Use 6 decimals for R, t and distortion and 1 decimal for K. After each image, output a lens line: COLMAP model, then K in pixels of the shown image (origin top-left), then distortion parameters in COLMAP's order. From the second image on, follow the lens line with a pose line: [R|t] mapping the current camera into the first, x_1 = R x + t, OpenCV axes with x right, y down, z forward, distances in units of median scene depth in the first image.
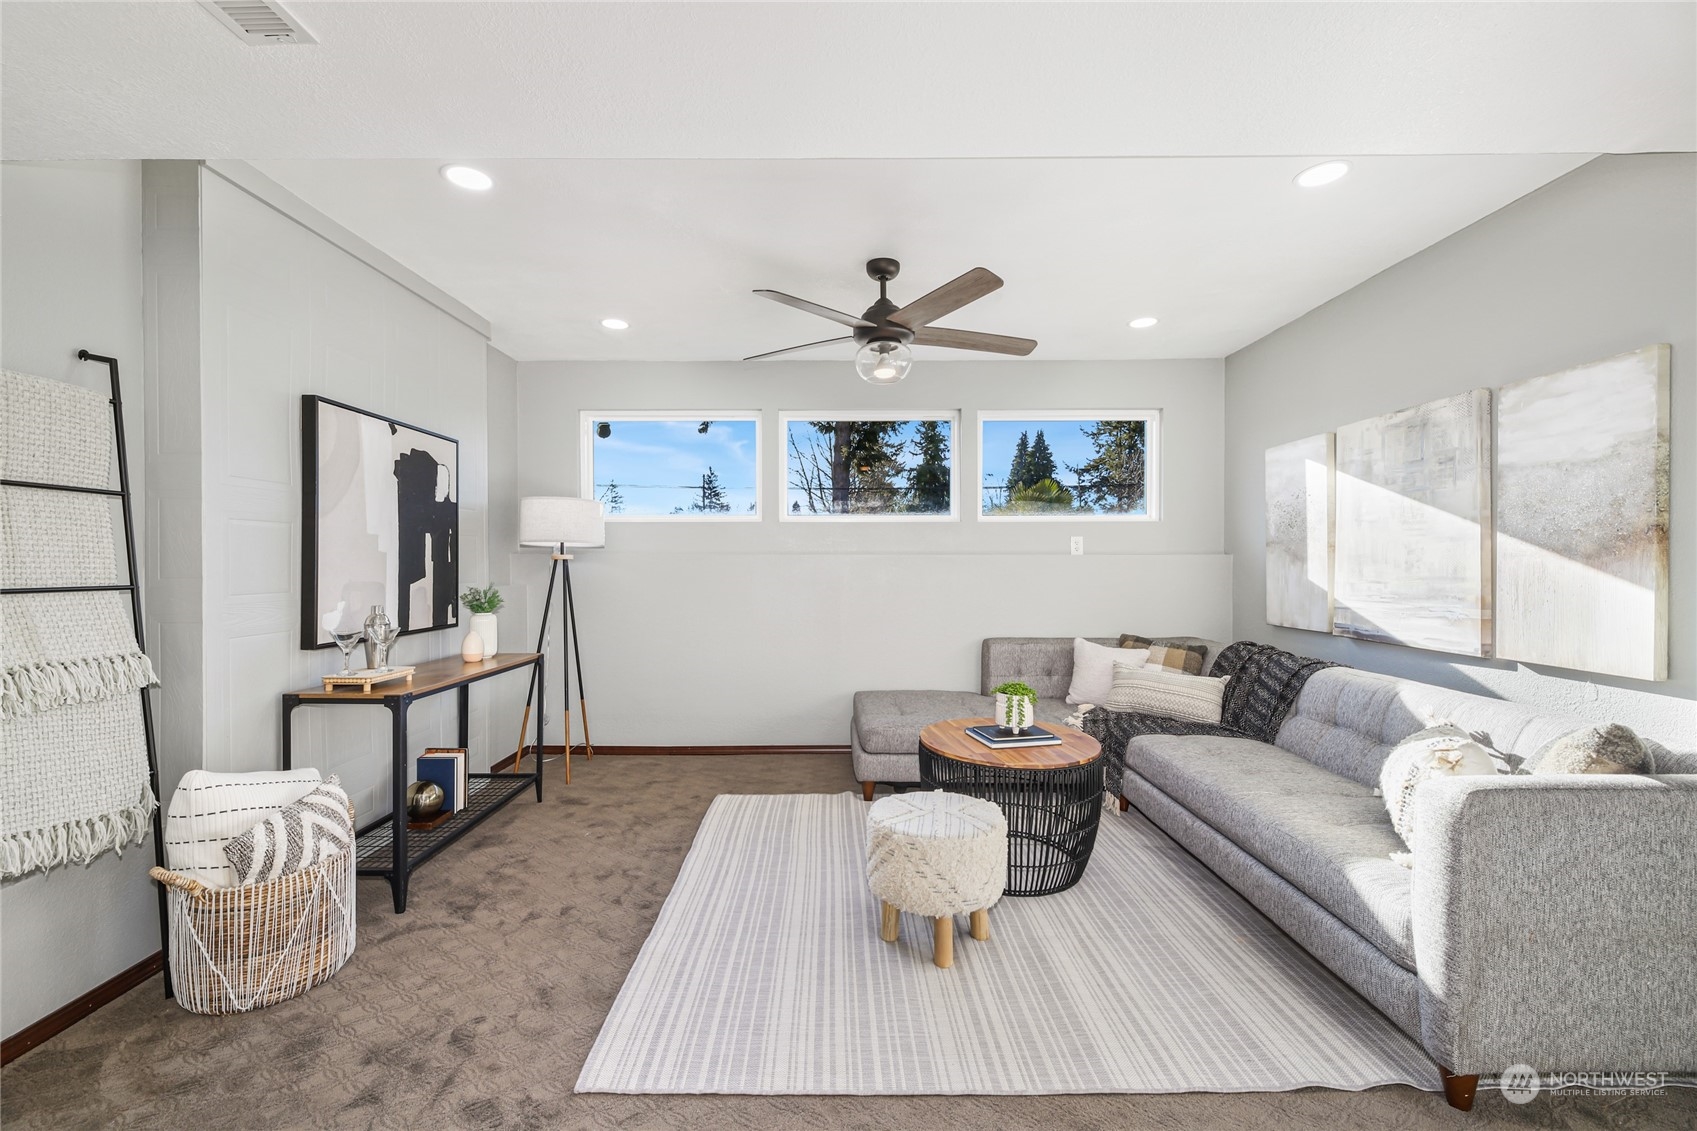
lens RADIAL K [[689.5, 0, 845.7], [0, 689.5, 566.1], [0, 0, 1]] dist [-0.008650, -0.000557]
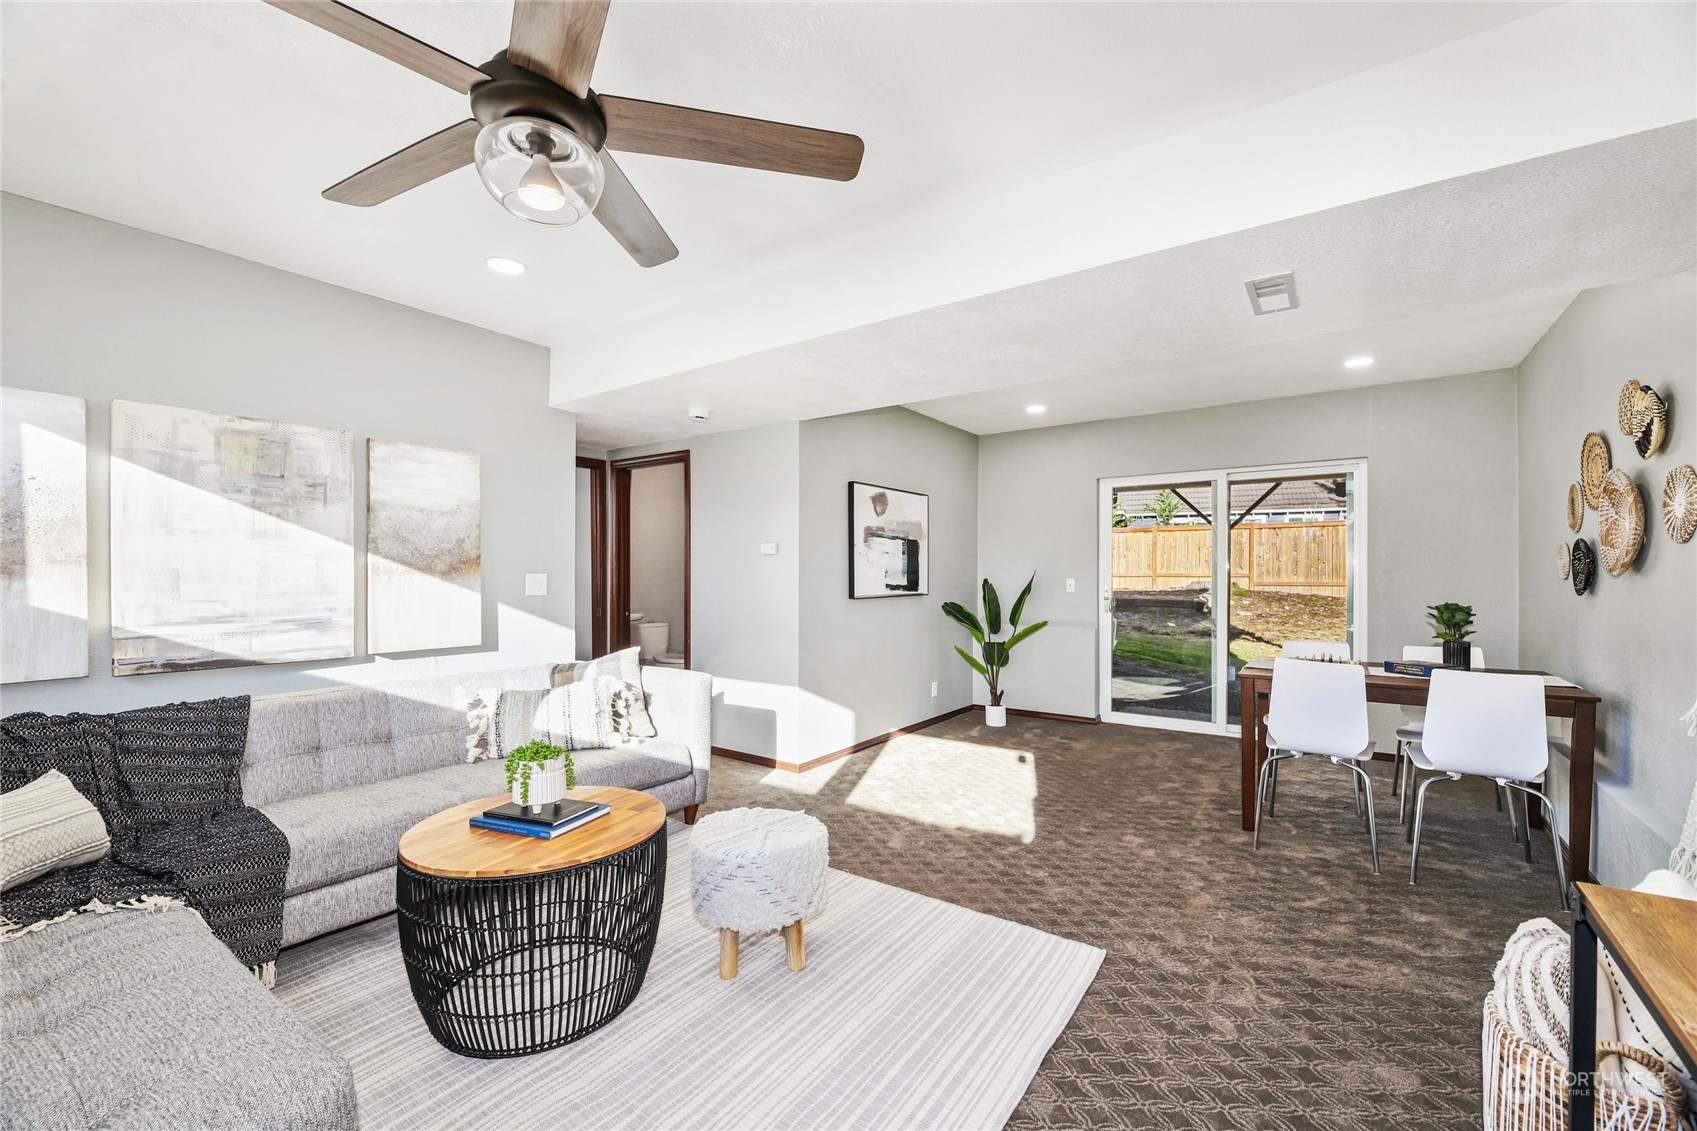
lens RADIAL K [[689.5, 0, 839.8], [0, 689.5, 571.0], [0, 0, 1]] dist [-0.008650, -0.000557]
pose [[-0.810572, -0.000168, 0.585639, -0.448388], [0.001883, 0.999994, 0.002894, -0.018284], [-0.585636, 0.003448, -0.810567, 1.416238]]
